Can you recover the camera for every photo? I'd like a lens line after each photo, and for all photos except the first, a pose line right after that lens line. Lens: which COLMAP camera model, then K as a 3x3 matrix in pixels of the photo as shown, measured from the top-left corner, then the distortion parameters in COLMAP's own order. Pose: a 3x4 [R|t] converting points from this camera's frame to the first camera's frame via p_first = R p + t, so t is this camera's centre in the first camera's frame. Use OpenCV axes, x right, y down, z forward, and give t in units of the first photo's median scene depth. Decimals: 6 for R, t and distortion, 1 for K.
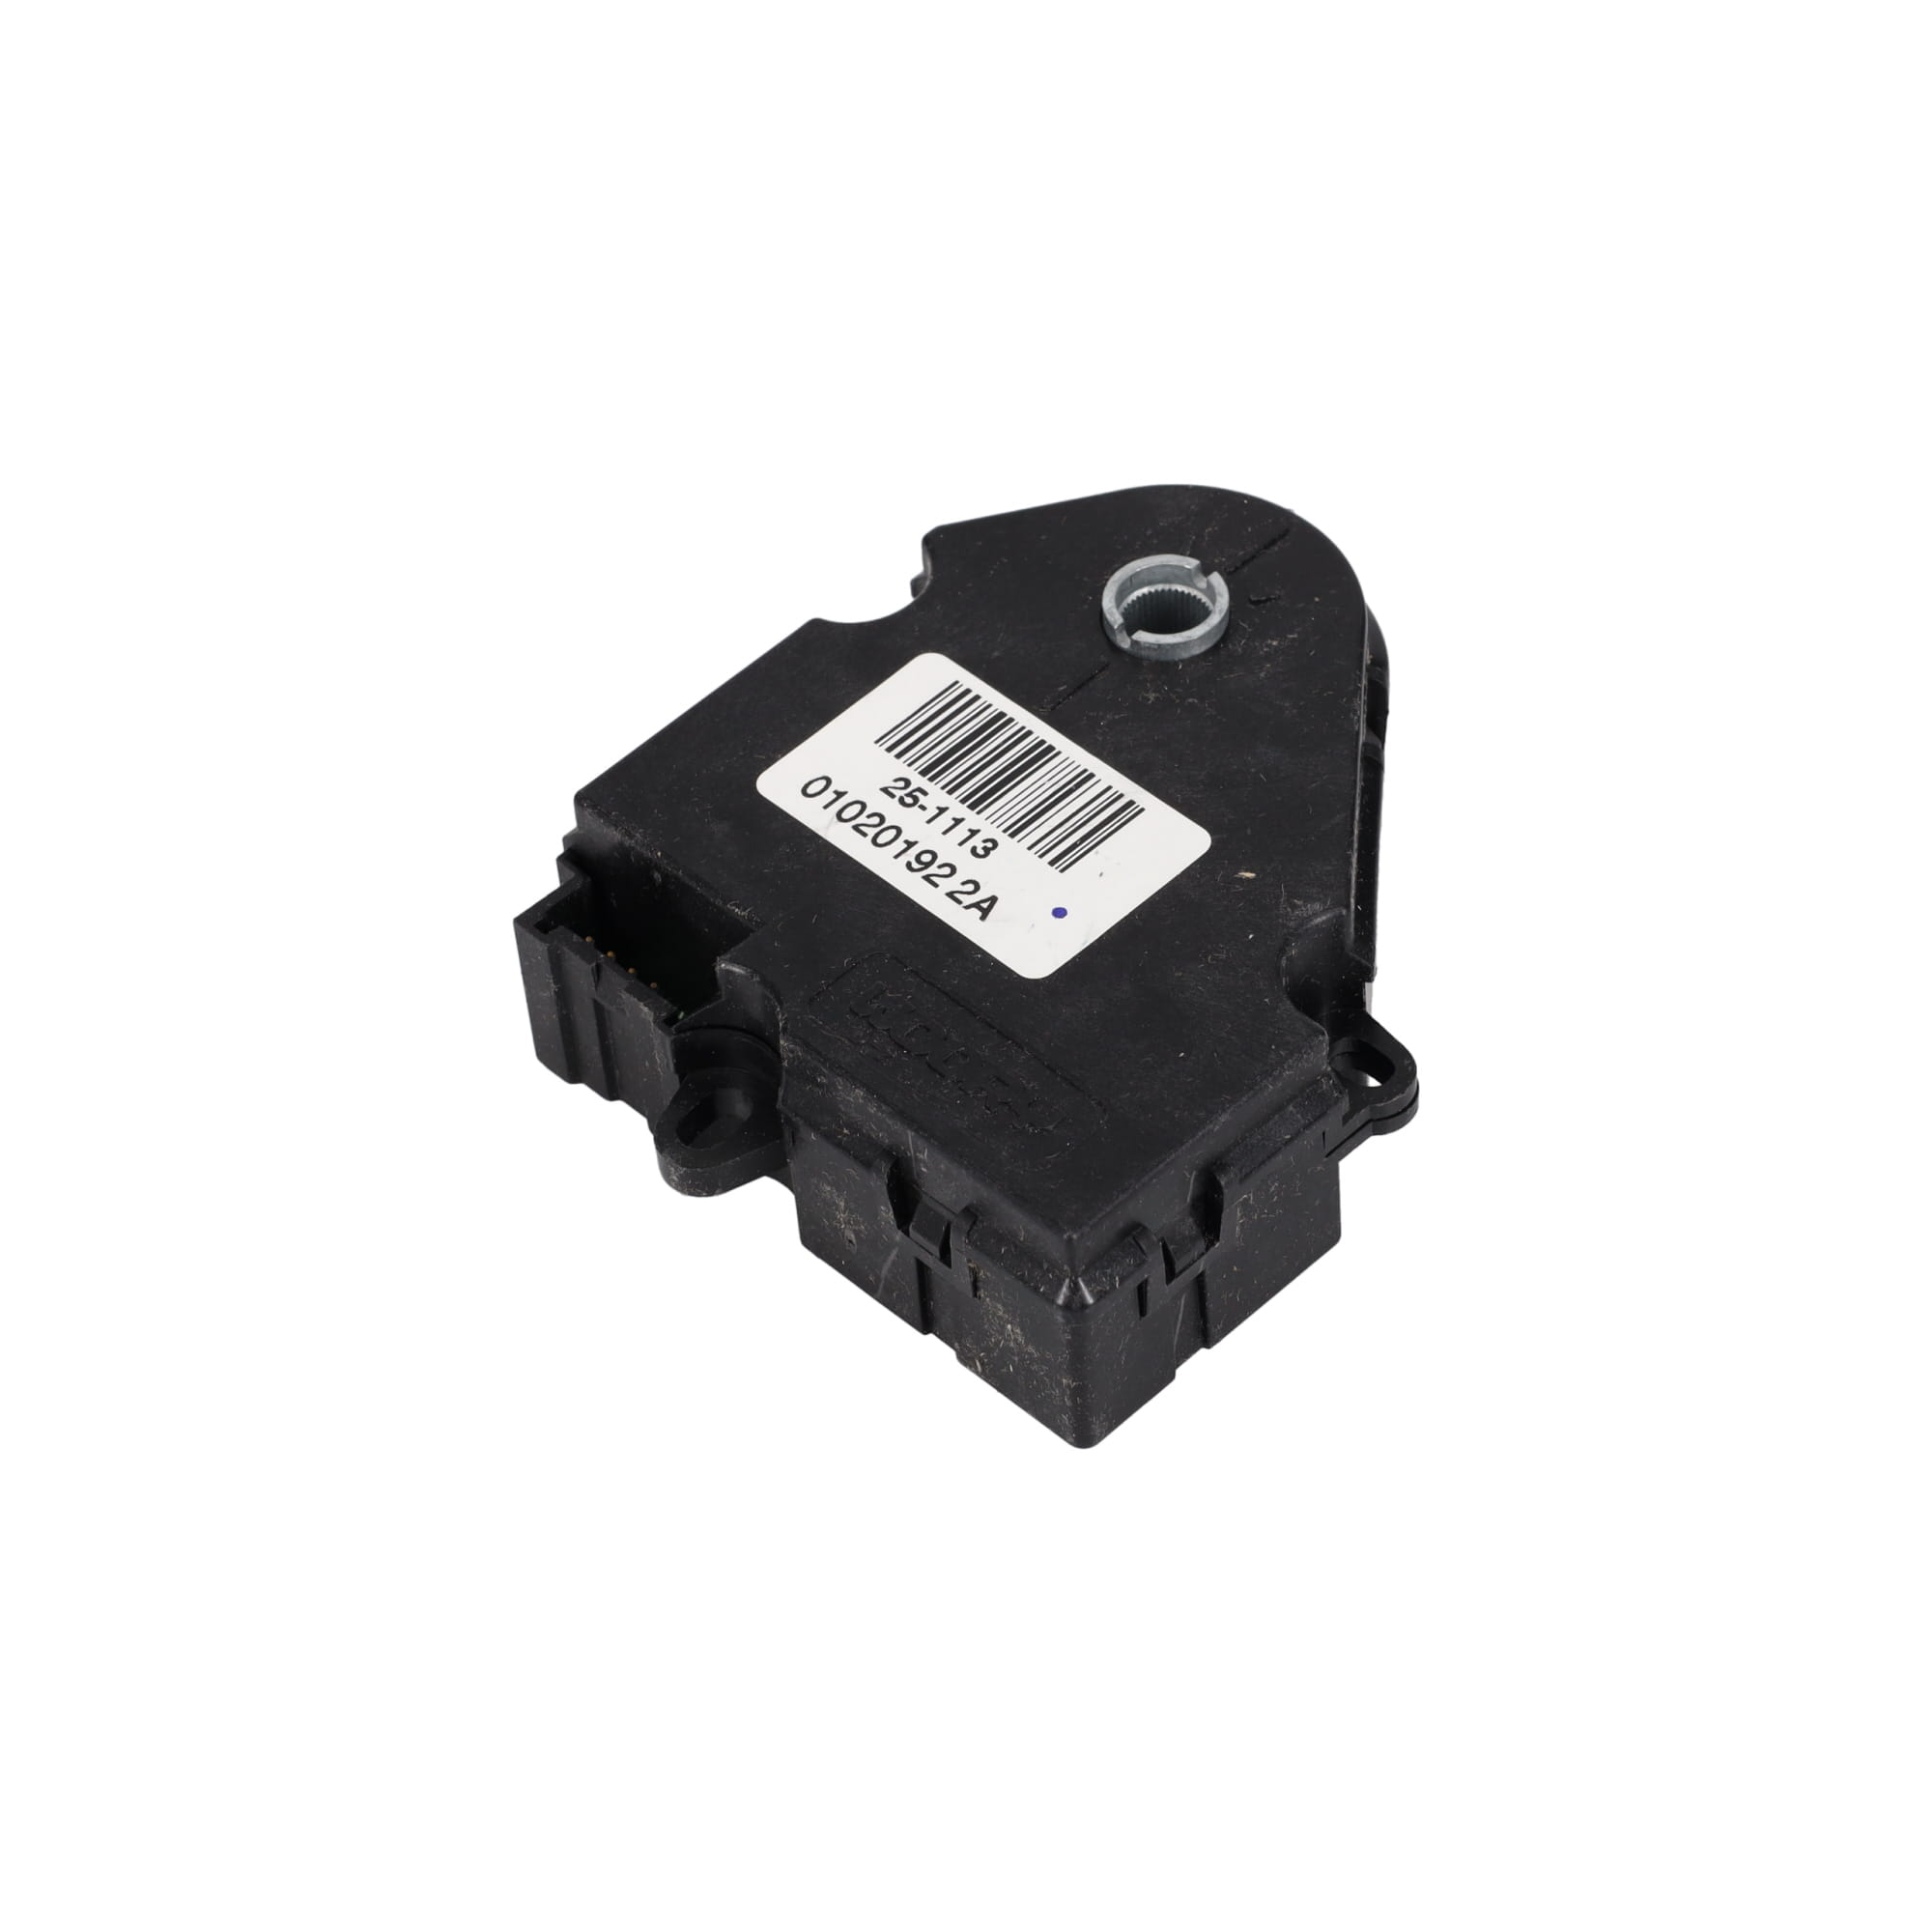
lens RADIAL K [[7075.6, 0, 966.2], [0, 7075.6, 965.1], [0, 0, 1]] dist [-0.220928, 0.000000]
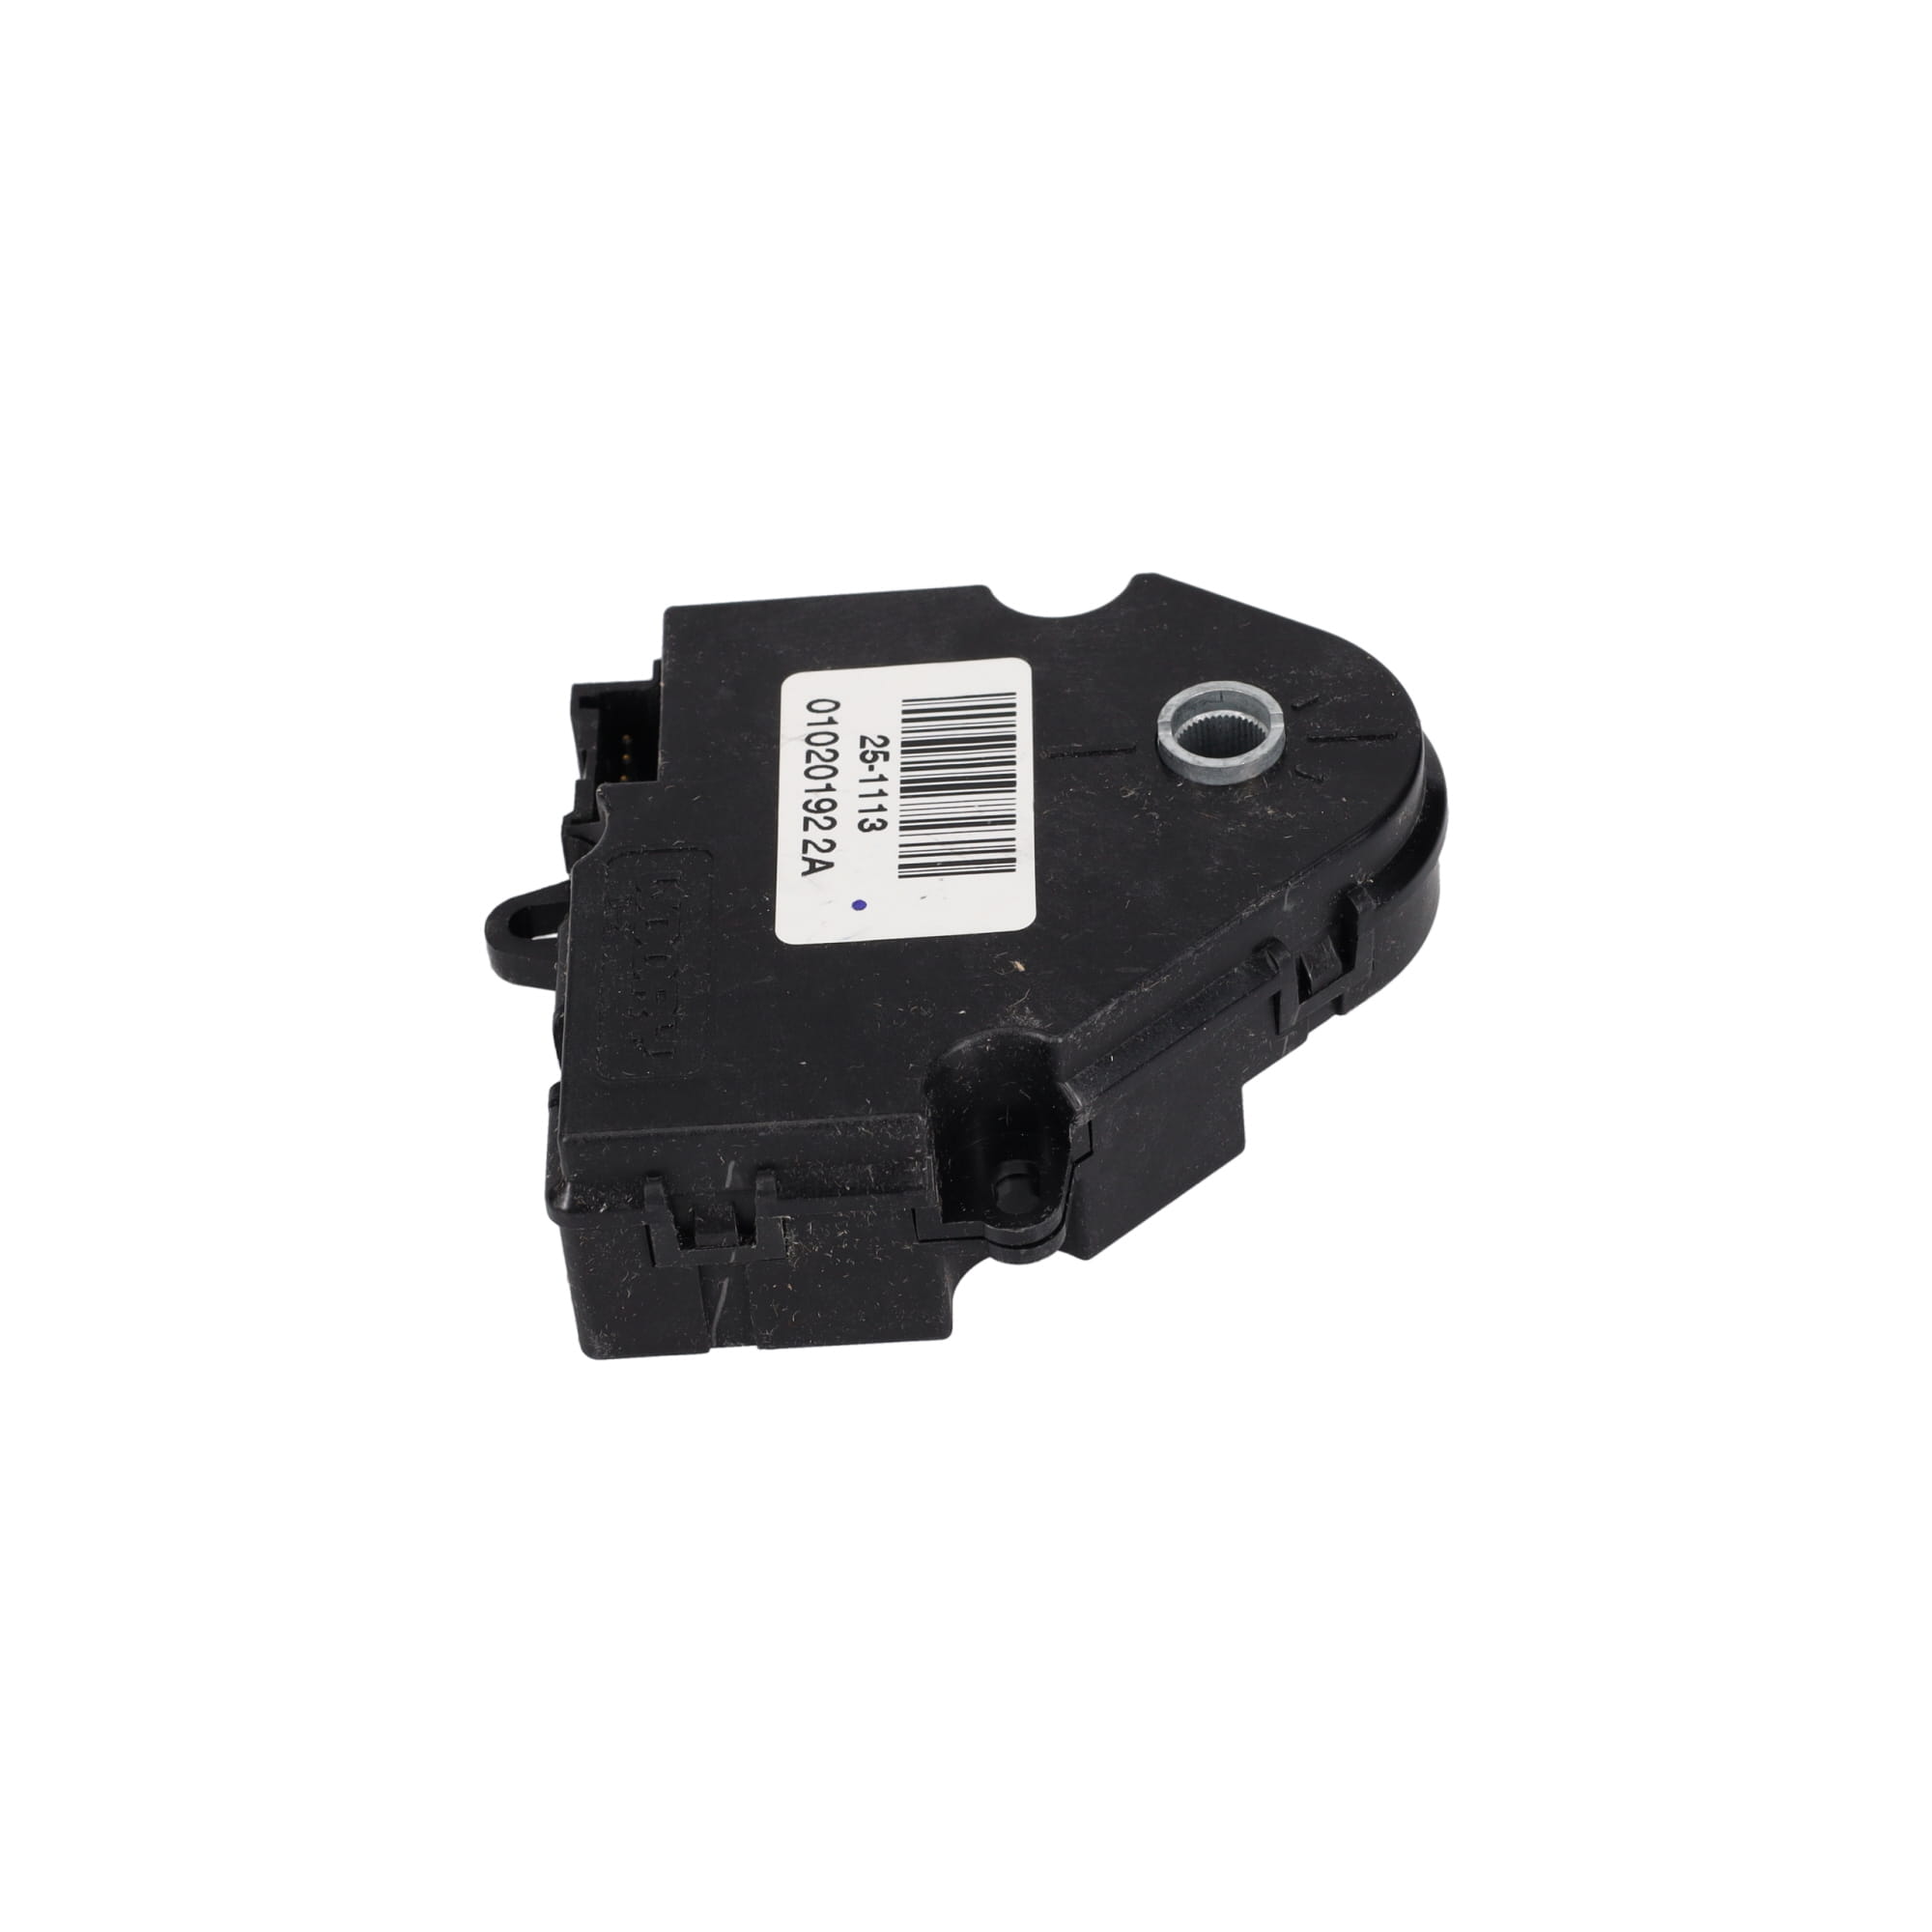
lens RADIAL K [[7075.6, 0, 966.7], [0, 7075.6, 966.0], [0, 0, 1]] dist [-0.220928, 0.000000]
pose [[0.716165, 0.488453, -0.498518, 0.524885], [-0.491781, 0.860007, 0.136157, -0.143068], [0.495236, 0.147651, 0.856120, 0.139253]]
